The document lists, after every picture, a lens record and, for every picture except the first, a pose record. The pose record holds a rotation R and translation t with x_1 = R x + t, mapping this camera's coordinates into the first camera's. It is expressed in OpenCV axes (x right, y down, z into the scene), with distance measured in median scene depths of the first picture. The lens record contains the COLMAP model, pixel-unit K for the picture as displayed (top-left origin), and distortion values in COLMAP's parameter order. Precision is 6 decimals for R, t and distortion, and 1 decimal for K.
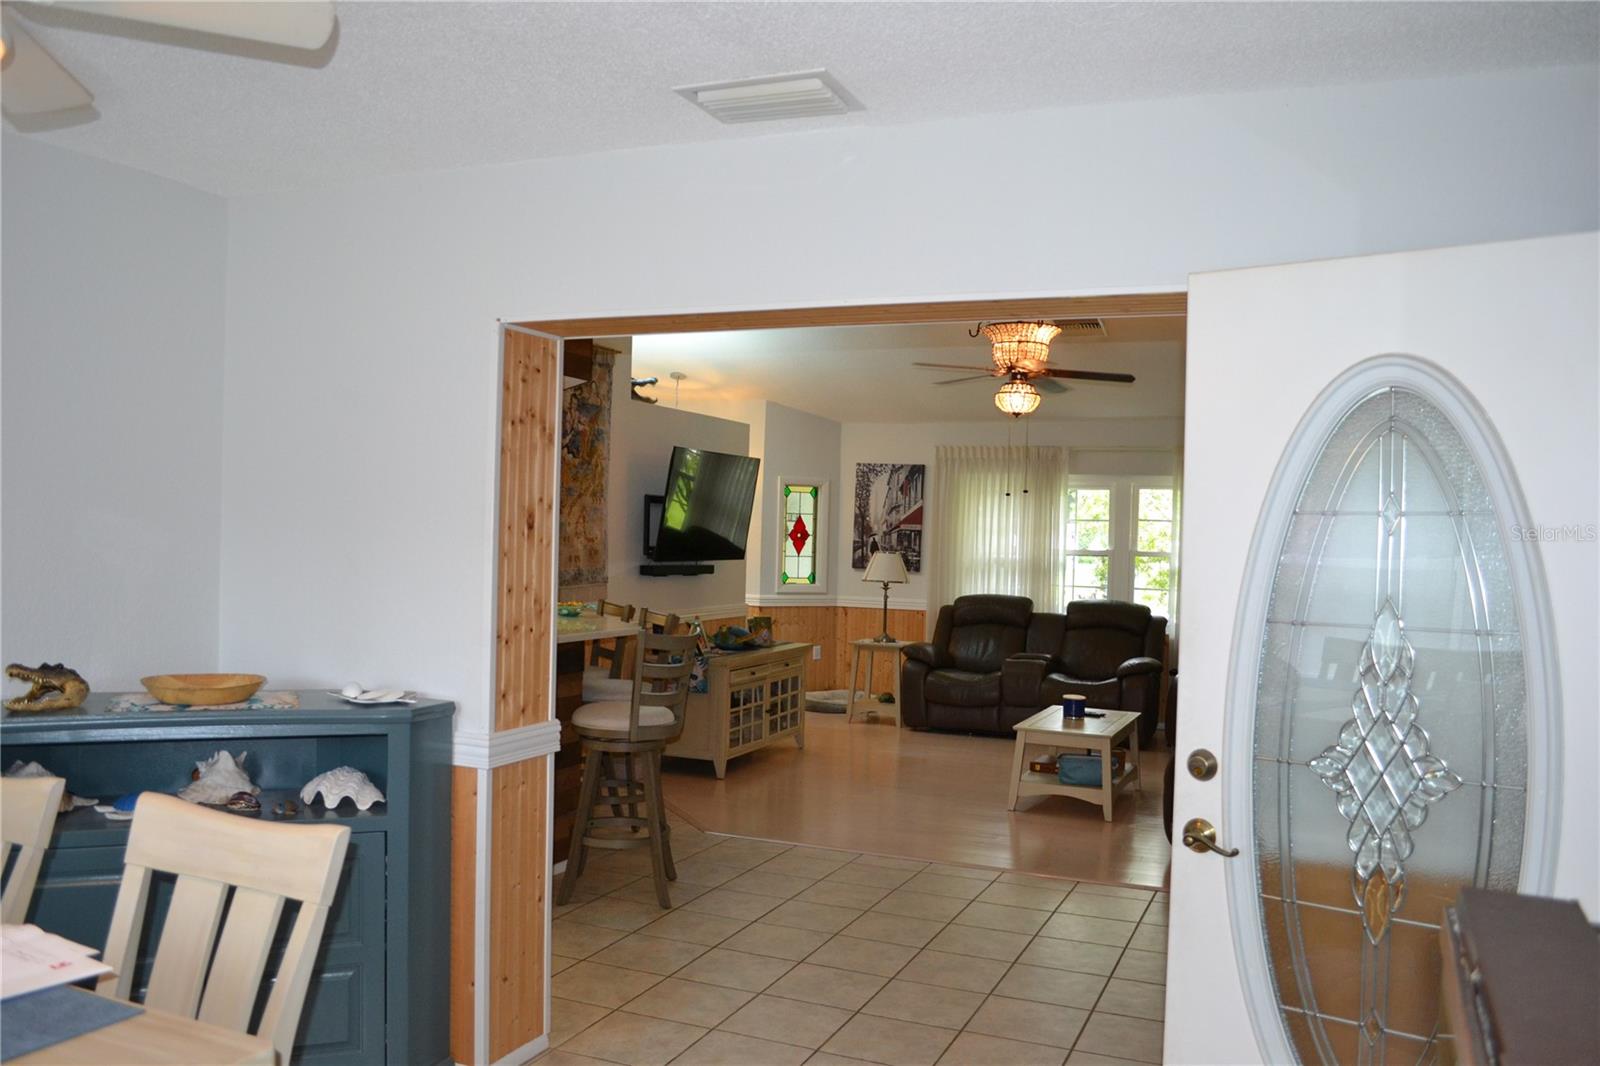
lens RADIAL K [[1283.6, 0, 794.1], [0, 1283.6, 535.5], [0, 0, 1]] dist [-0.087208, 0.015469]
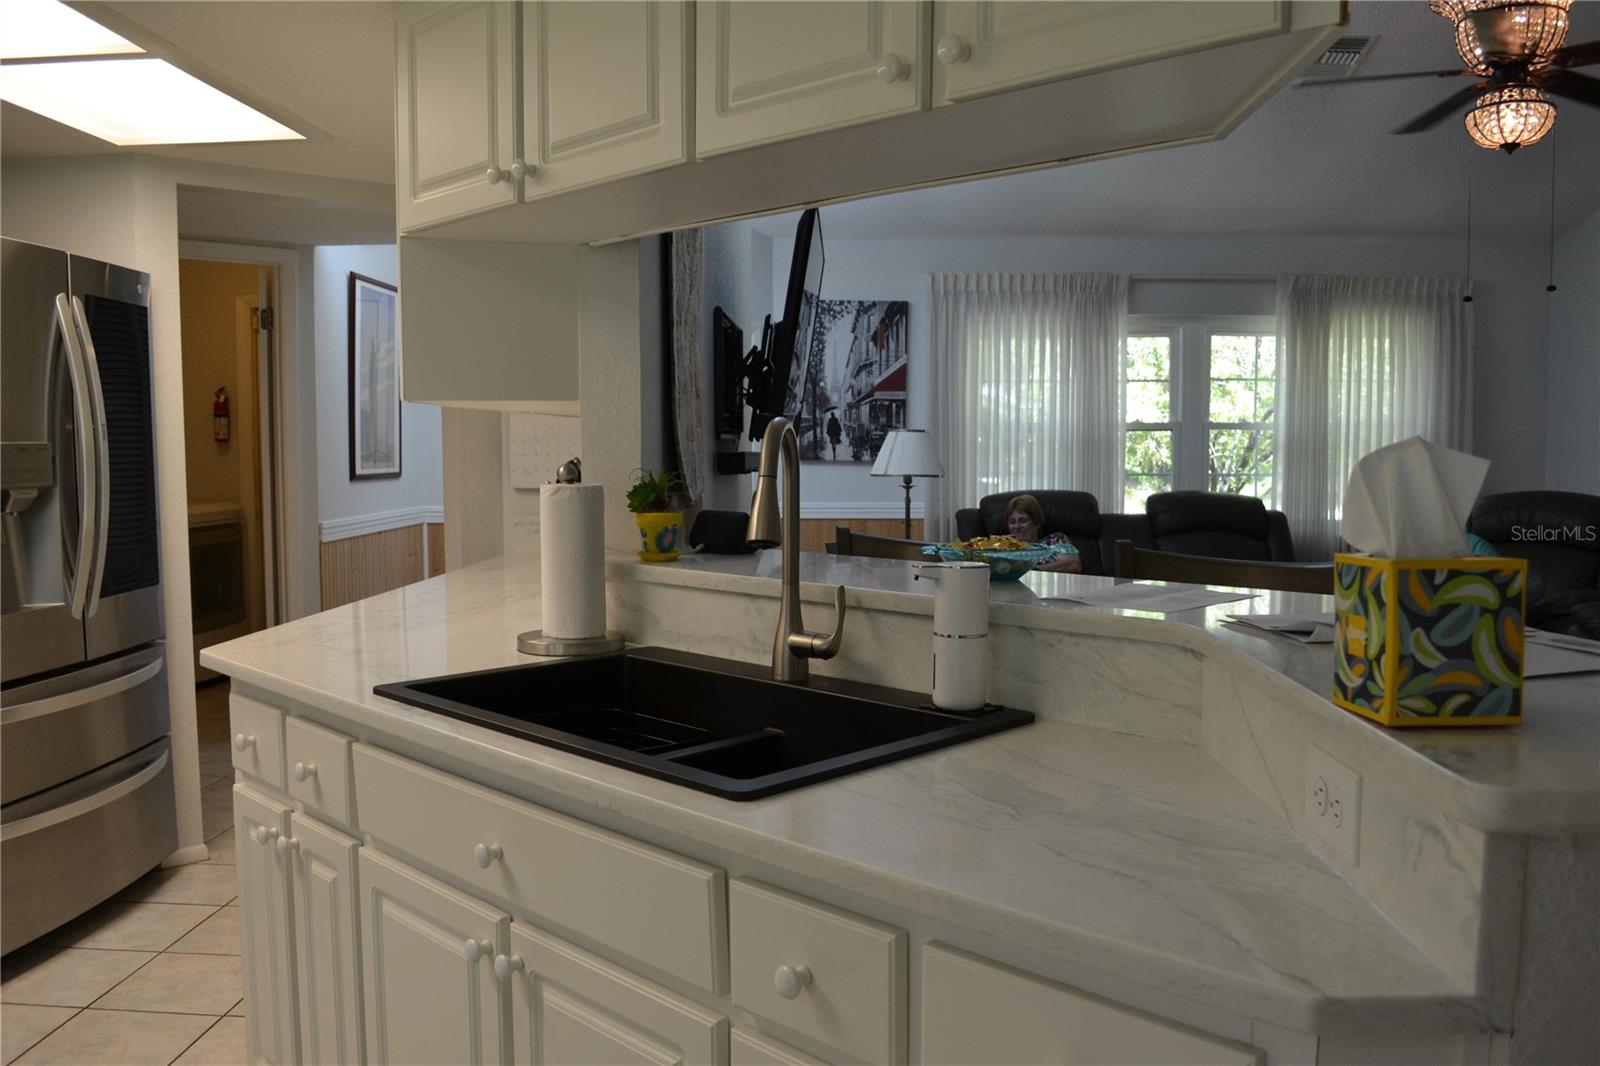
lens RADIAL K [[1283.6, 0, 803.2], [0, 1283.6, 538.0], [0, 0, 1]] dist [-0.087208, 0.015469]
pose [[0.933595, -0.053519, 0.354311, -0.206839], [0.026753, 0.996434, 0.080018, 0.013865], [-0.357330, -0.065226, 0.931698, 0.417485]]
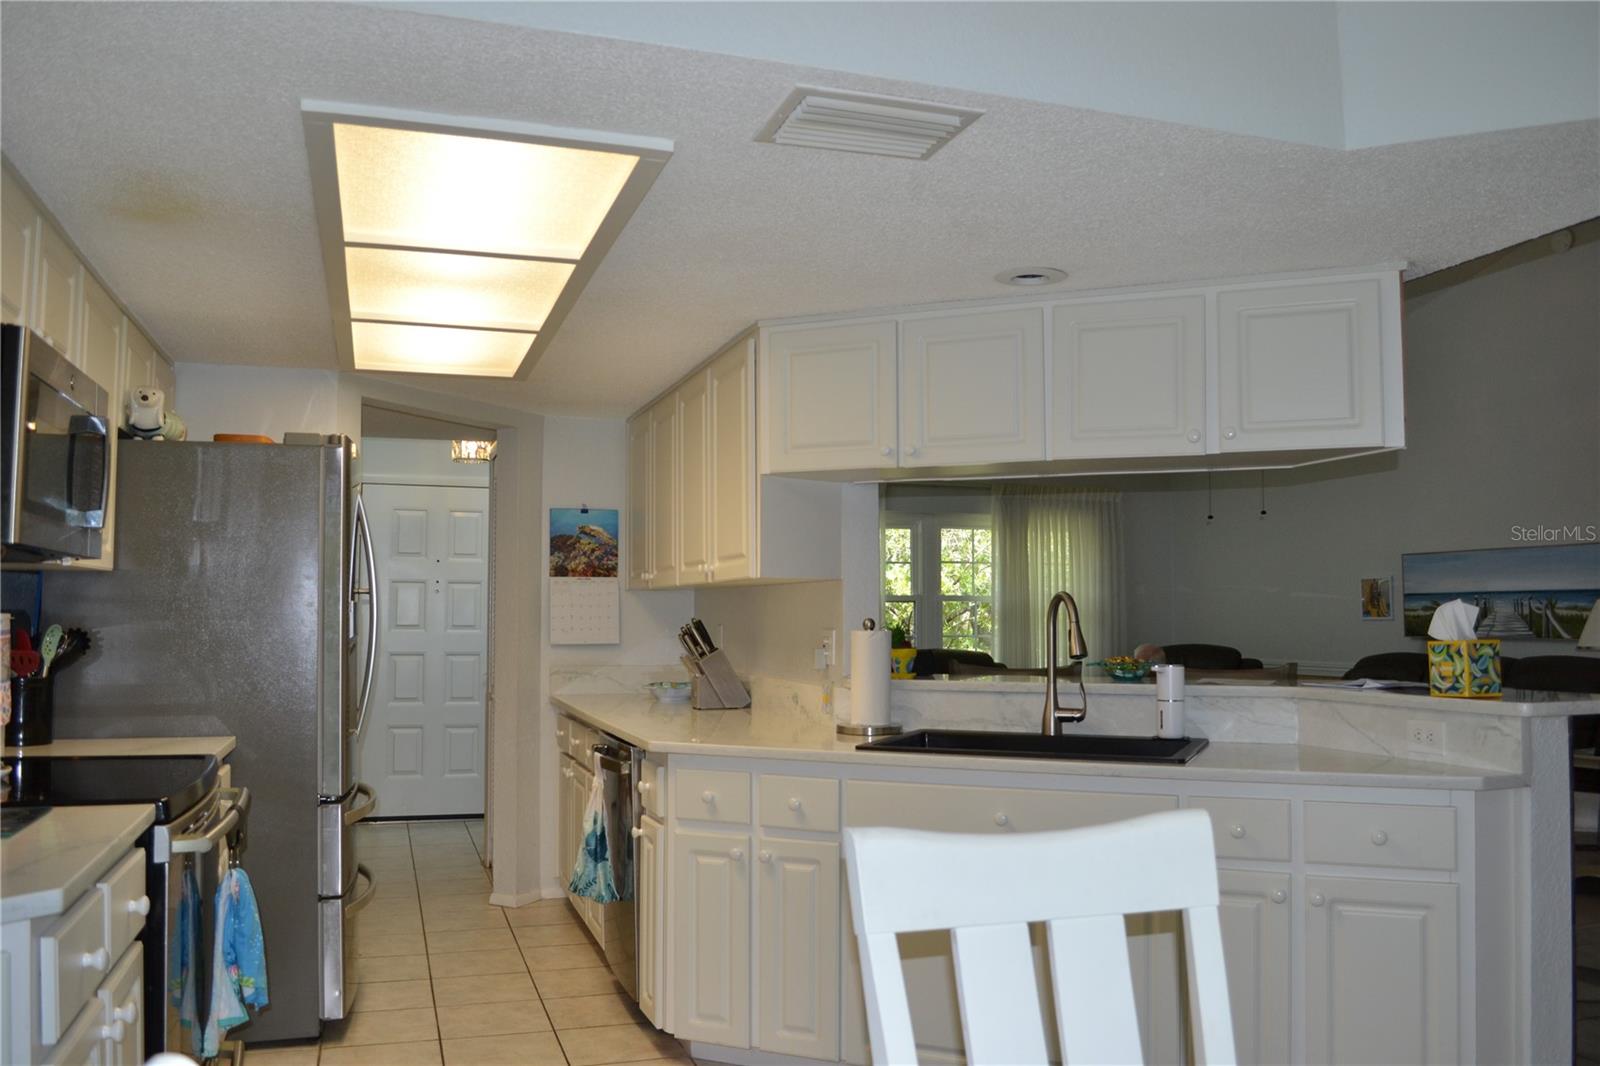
lens RADIAL K [[1283.6, 0, 814.3], [0, 1283.6, 539.5], [0, 0, 1]] dist [-0.087208, 0.015469]
pose [[0.743390, 0.013973, 0.668712, -0.428479], [0.021295, 0.998780, -0.044543, 0.011178], [-0.668519, 0.047353, 0.742186, 0.378235]]
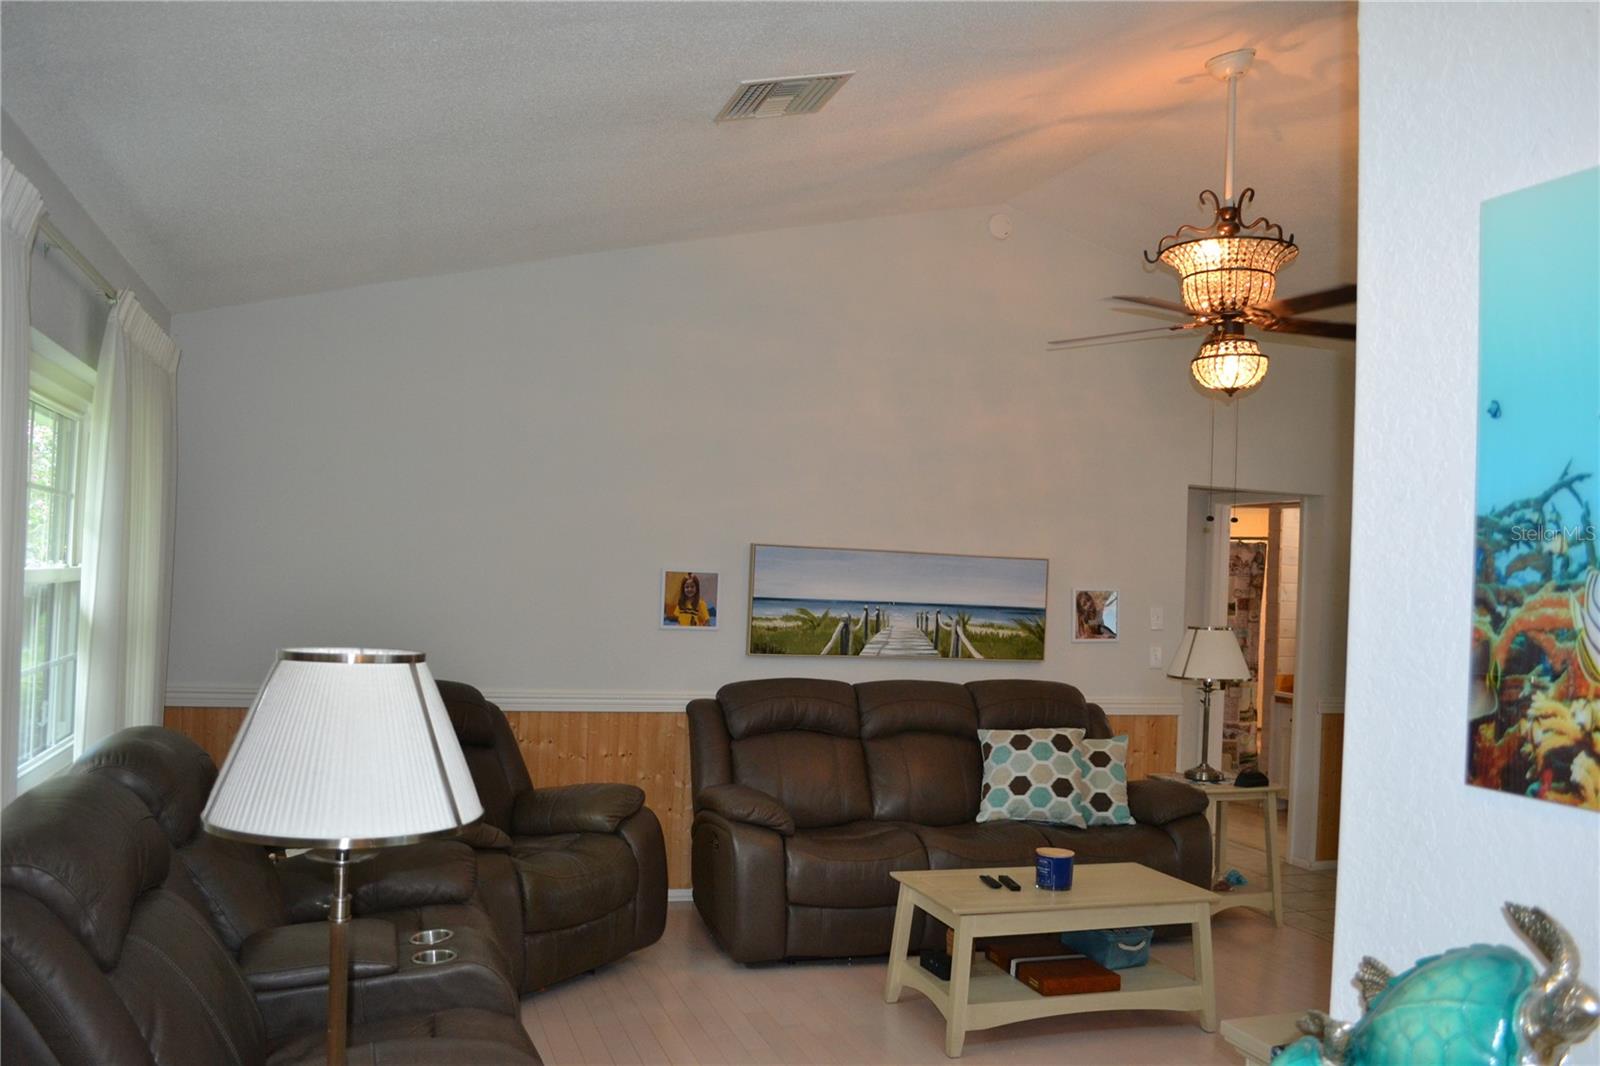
lens RADIAL K [[1283.6, 0, 796.7], [0, 1283.6, 532.9], [0, 0, 1]] dist [-0.087208, 0.015469]
pose [[-0.680961, -0.041665, 0.731134, -0.089835], [-0.063208, 0.997998, -0.001997, -0.010938], [-0.729587, -0.047573, -0.682231, 1.081343]]
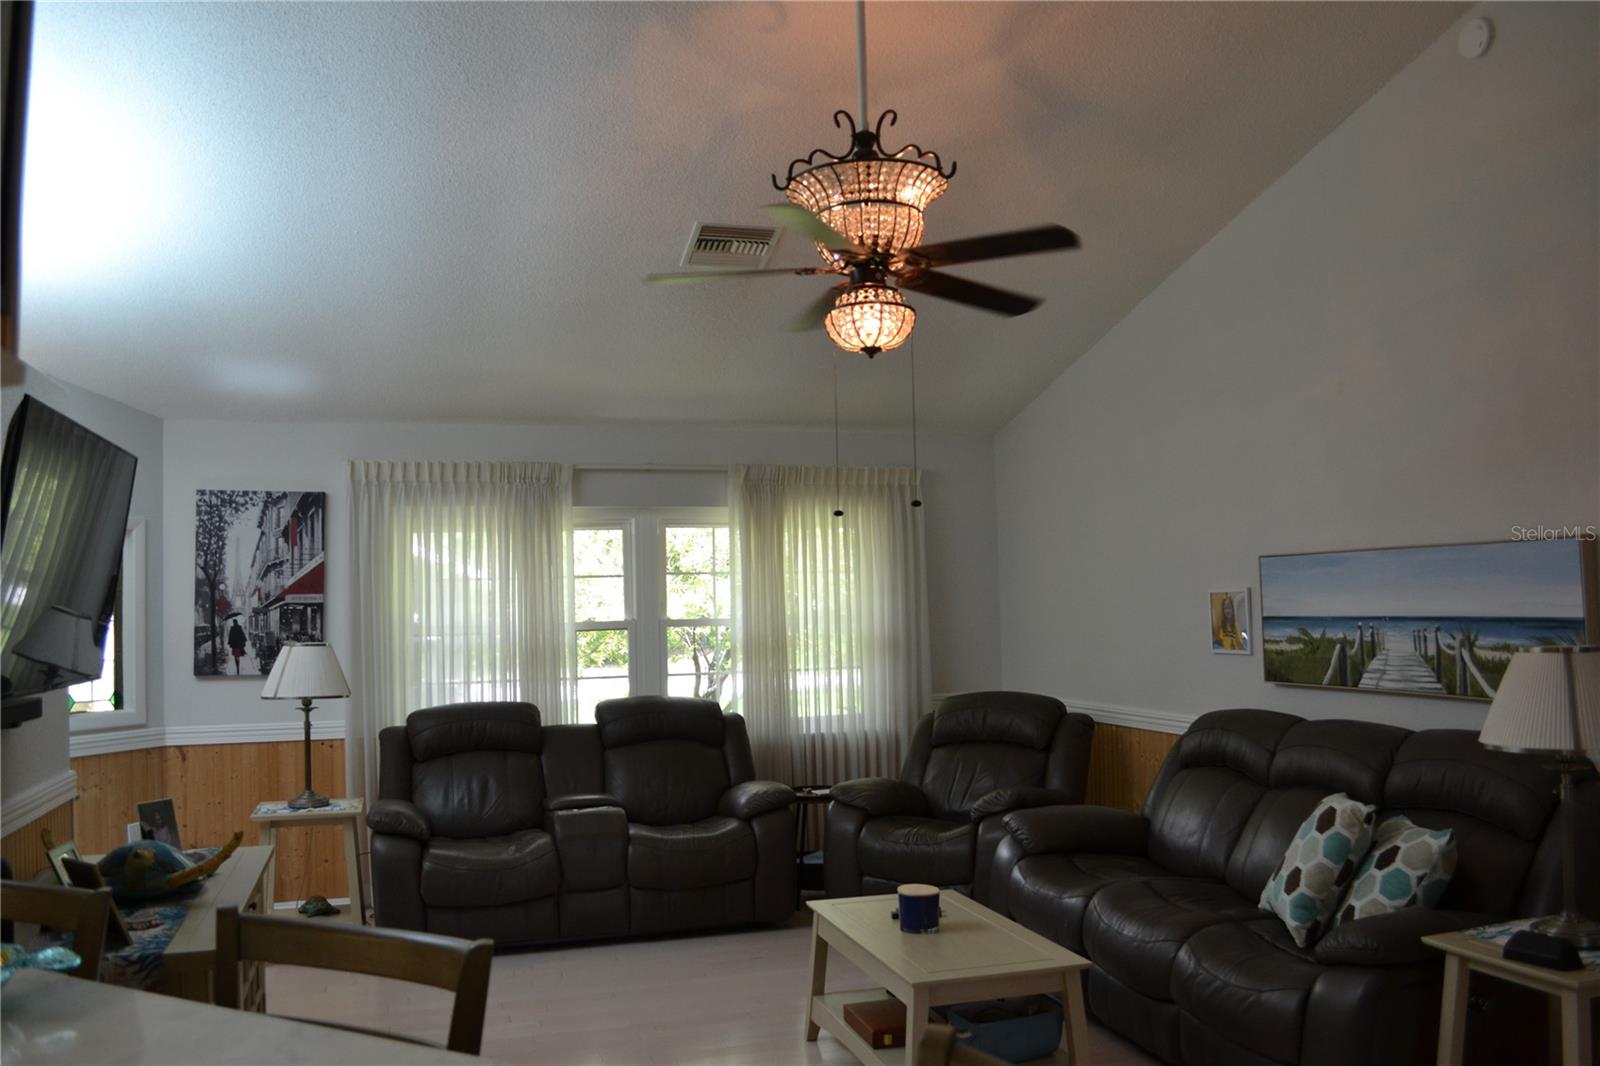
lens RADIAL K [[1283.6, 0, 815.4], [0, 1283.6, 539.7], [0, 0, 1]] dist [-0.087208, 0.015469]
pose [[0.757883, -0.012826, 0.652265, -0.117205], [0.045565, 0.998406, -0.033311, -0.003796], [-0.650798, 0.054966, 0.757259, 0.439476]]
